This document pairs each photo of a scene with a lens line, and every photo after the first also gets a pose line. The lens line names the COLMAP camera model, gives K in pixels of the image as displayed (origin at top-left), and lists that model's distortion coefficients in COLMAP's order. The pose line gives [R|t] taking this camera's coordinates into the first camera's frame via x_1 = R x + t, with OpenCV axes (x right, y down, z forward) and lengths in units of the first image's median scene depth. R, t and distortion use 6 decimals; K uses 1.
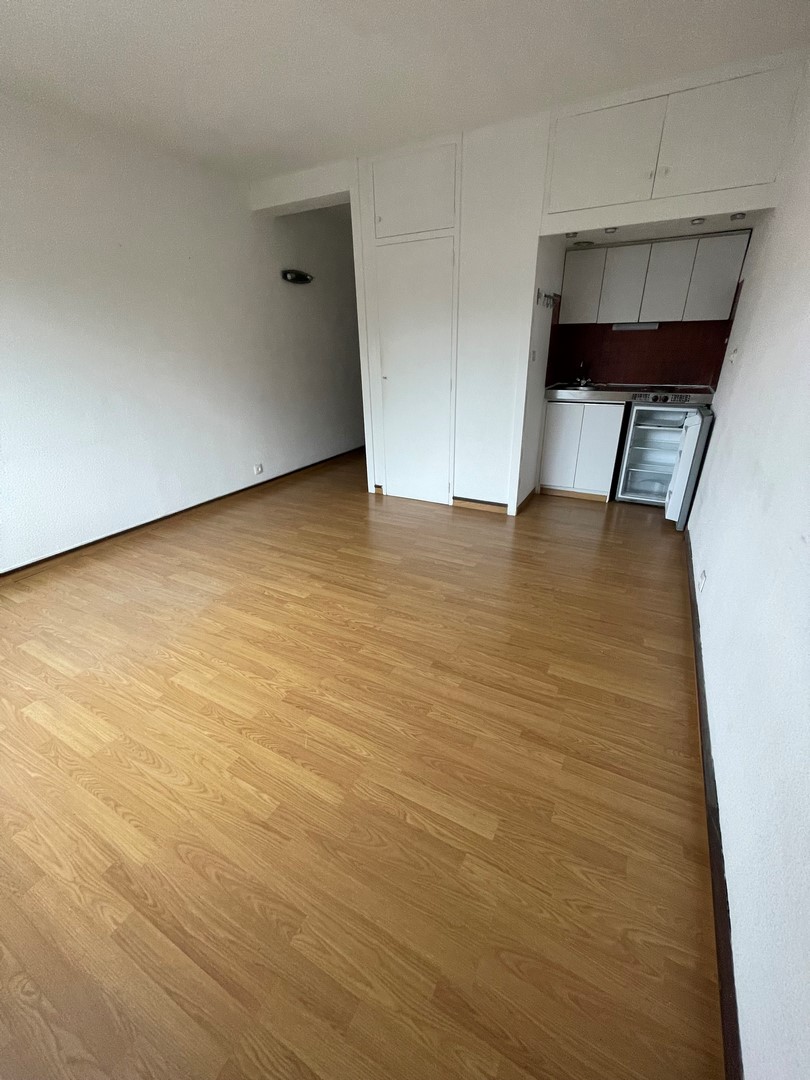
lens RADIAL K [[430.6, 0, 407.2], [0, 430.6, 540.4], [0, 0, 1]] dist [-0.003558, -0.001068]
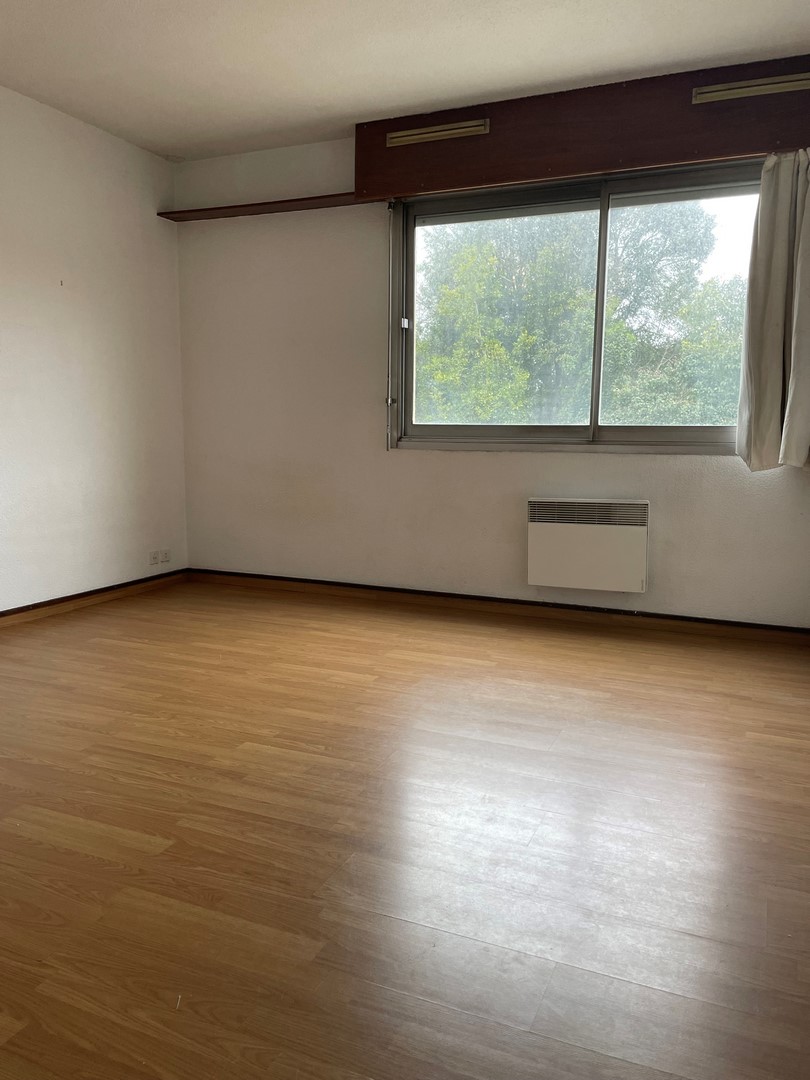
lens RADIAL K [[829.8, 0, 409.8], [0, 829.8, 539.4], [0, 0, 1]] dist [0.031981, -0.002454]
pose [[-0.996830, 0.018288, -0.077432, -0.336481], [-0.025401, 0.849146, 0.527546, -0.592545], [0.075399, 0.527841, -0.845990, 1.619141]]
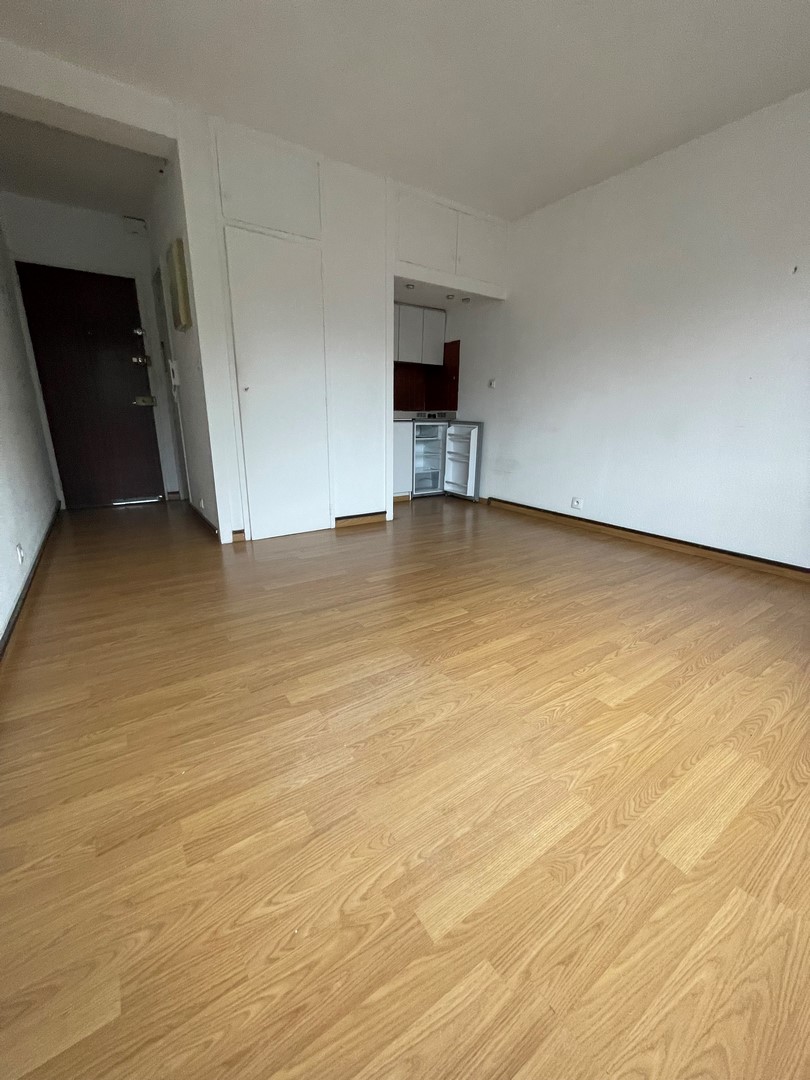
lens RADIAL K [[430.6, 0, 407.1], [0, 430.6, 538.0], [0, 0, 1]] dist [-0.003558, -0.001068]
pose [[0.468374, -0.225188, 0.854351, -0.895450], [0.347841, 0.935881, 0.055983, -0.083350], [-0.812177, 0.270957, 0.516672, 0.568578]]
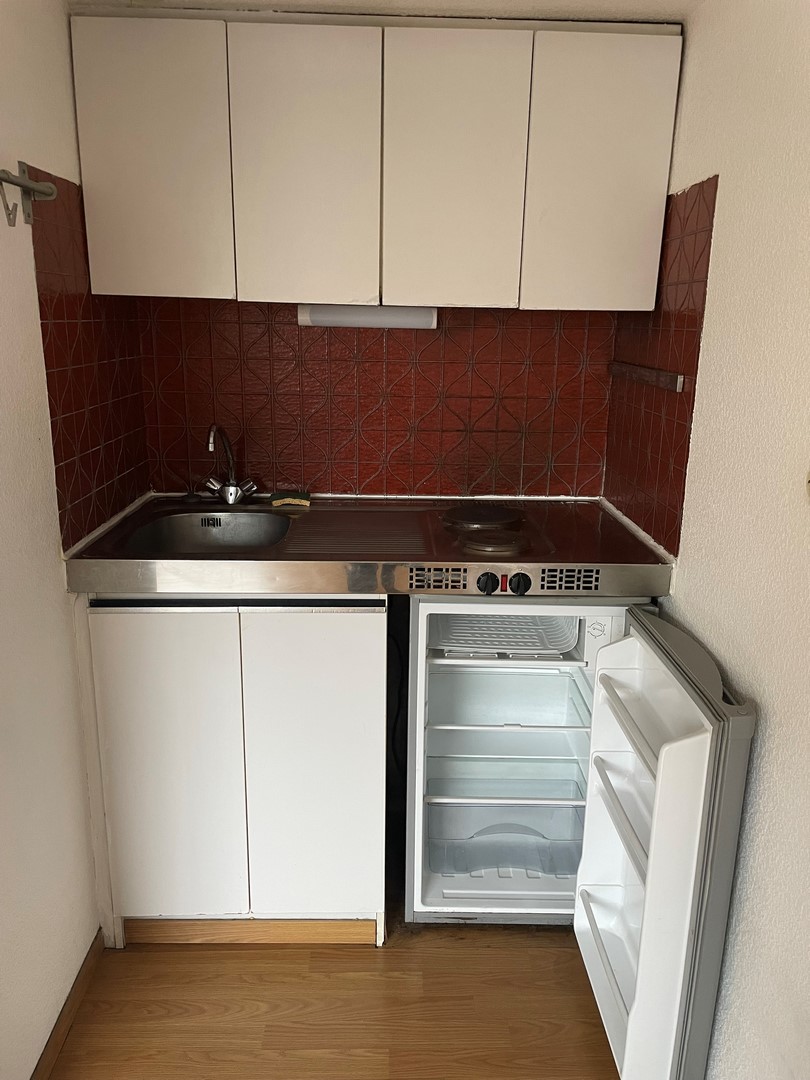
lens RADIAL K [[829.8, 0, 403.9], [0, 829.8, 533.5], [0, 0, 1]] dist [0.031981, -0.002454]
pose [[0.870404, -0.085460, 0.484864, 0.361897], [0.172598, 0.975286, -0.137939, -0.373004], [-0.461093, 0.203749, 0.863643, 0.725681]]
